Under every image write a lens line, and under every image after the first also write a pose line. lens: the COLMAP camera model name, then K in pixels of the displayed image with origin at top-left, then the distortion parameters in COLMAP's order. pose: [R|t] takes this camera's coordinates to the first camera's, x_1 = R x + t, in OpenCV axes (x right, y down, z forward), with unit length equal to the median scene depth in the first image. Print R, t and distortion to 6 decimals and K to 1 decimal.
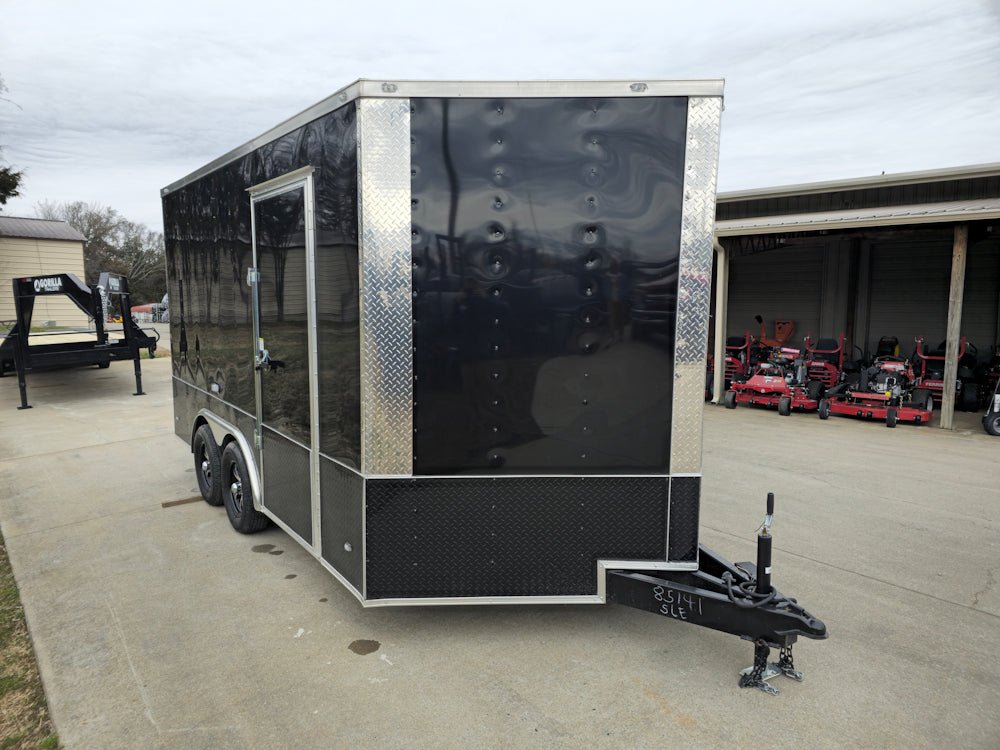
lens RADIAL K [[654.2, 0, 495.2], [0, 654.2, 369.4], [0, 0, 1]] dist [0.064365, -0.051854]
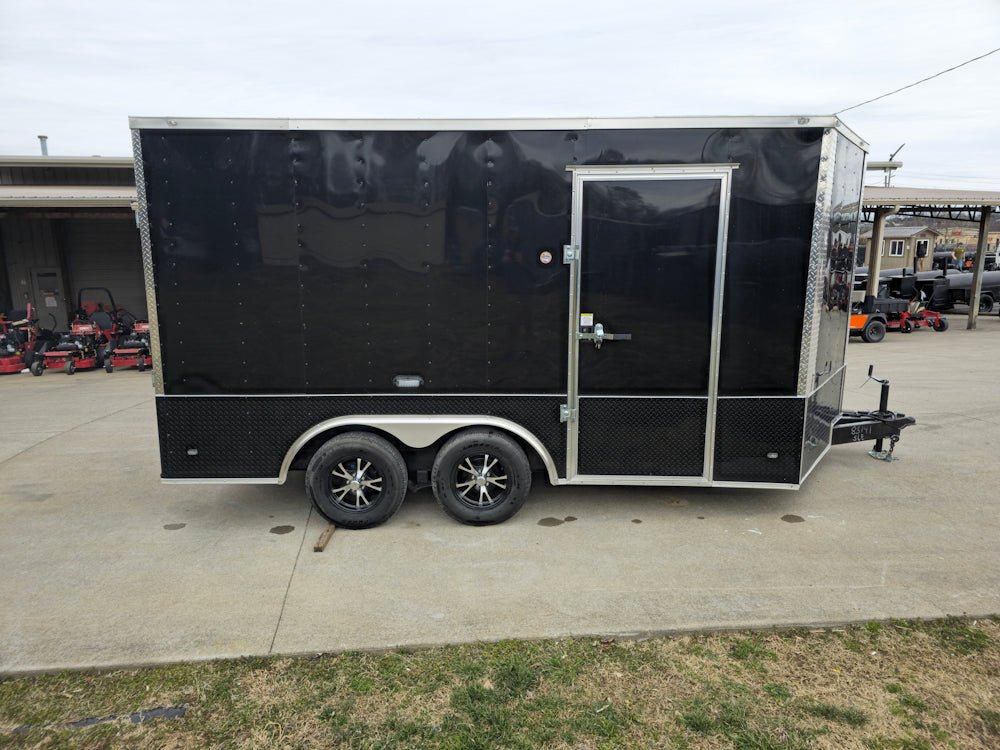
lens RADIAL K [[650.0, 0, 488.9], [0, 650.0, 369.4], [0, 0, 1]] dist [0.057303, -0.038362]
pose [[0.608846, -0.149602, 0.779054, -1.340897], [0.103470, 0.988644, 0.108985, -0.095078], [-0.786512, 0.014254, 0.617411, 0.521473]]
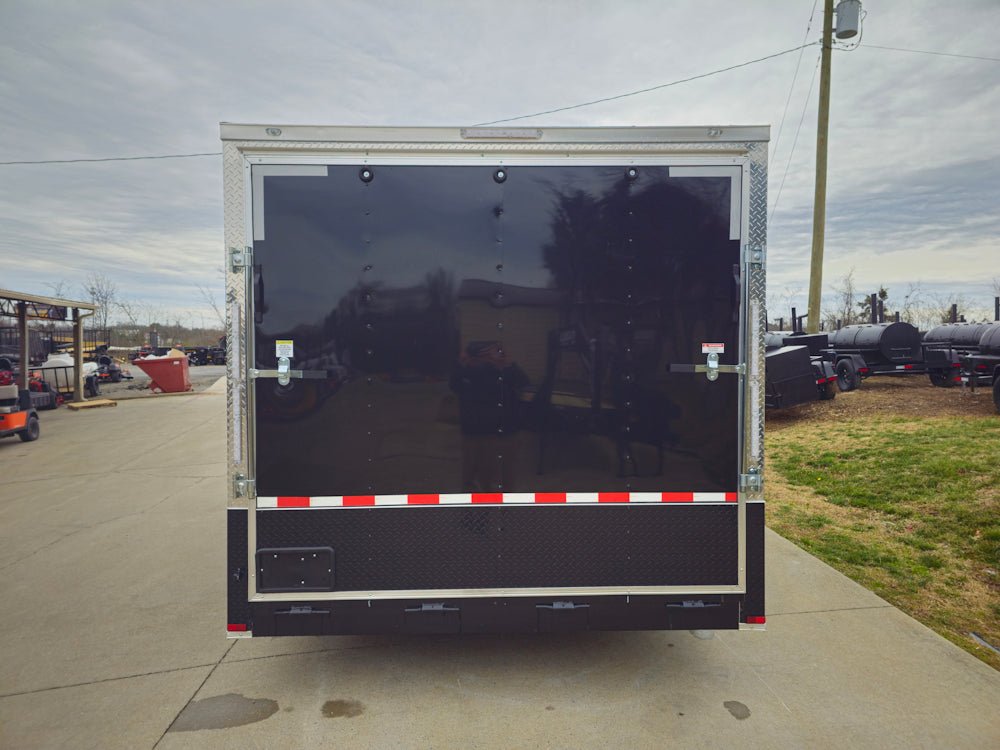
lens RADIAL K [[665.0, 0, 493.5], [0, 665.0, 372.0], [0, 0, 1]] dist [0.042378, -0.041209]
pose [[-0.815113, -0.018637, 0.579001, -1.016269], [0.069187, 0.989197, 0.129241, -0.269655], [-0.575155, 0.145405, -0.805018, 2.494405]]
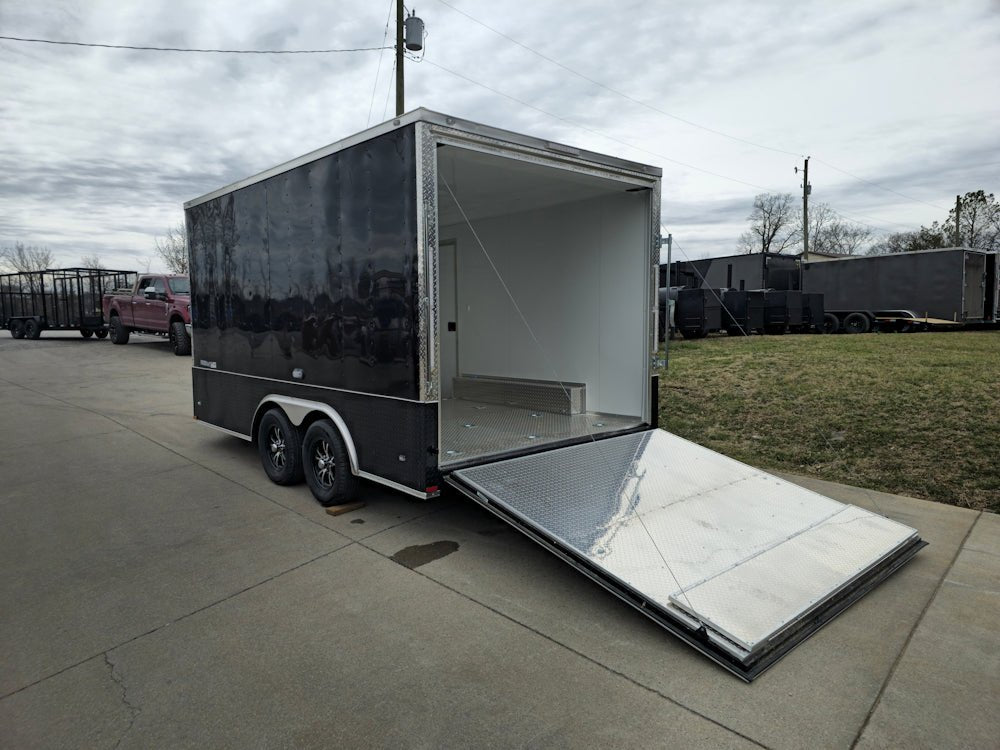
lens RADIAL K [[648.8, 0, 495.9], [0, 648.8, 371.9], [0, 0, 1]] dist [0.063286, -0.050815]
pose [[-0.995826, 0.010647, -0.090651, -0.318520], [-0.008228, 0.978660, 0.205321, -0.290118], [0.090903, 0.205210, -0.974487, 3.068643]]
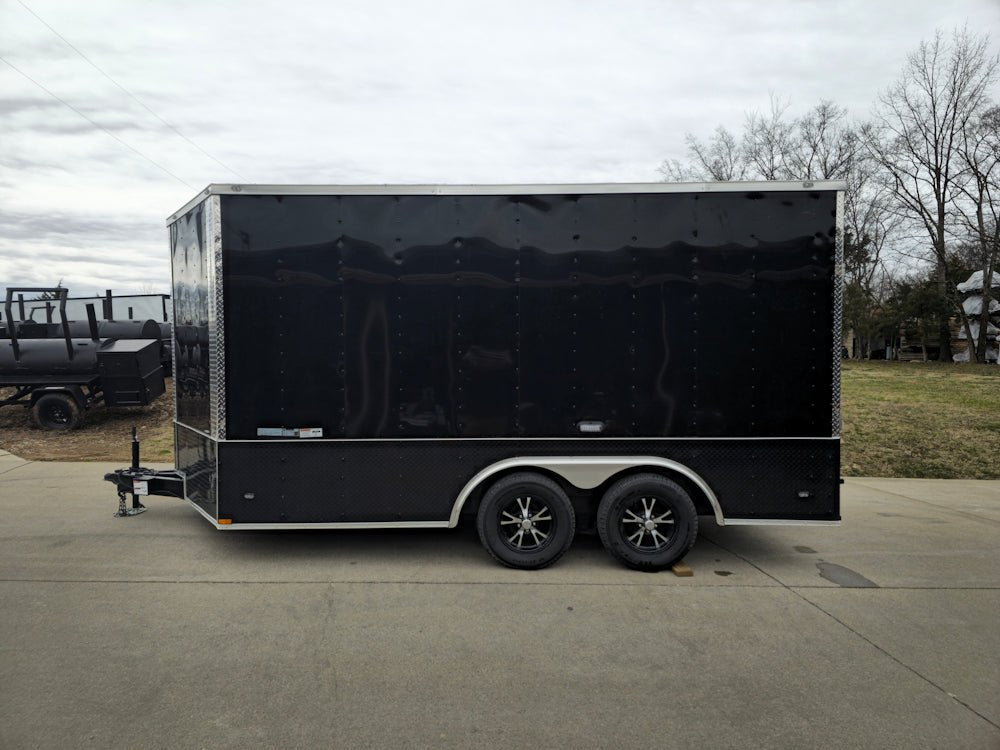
lens RADIAL K [[650.0, 0, 488.9], [0, 650.0, 369.4], [0, 0, 1]] dist [0.057303, -0.038362]
pose [[-0.597053, 0.026845, -0.801753, 1.006425], [-0.096932, 0.989703, 0.105322, -0.211418], [0.796324, 0.140599, -0.588302, 2.231583]]
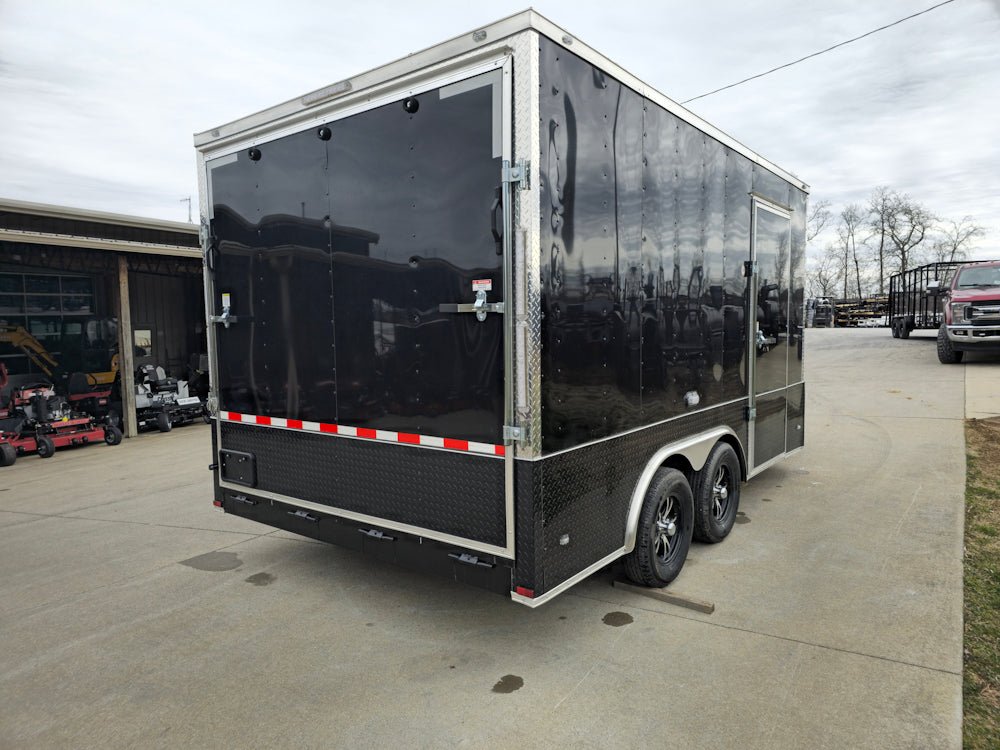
lens RADIAL K [[649.9, 0, 494.4], [0, 649.9, 378.9], [0, 0, 1]] dist [0.063936, -0.049240]
pose [[-0.259252, -0.081013, 0.962406, -1.459837], [0.132392, 0.984088, 0.118502, -0.157198], [-0.956693, 0.158136, -0.244401, 1.865602]]
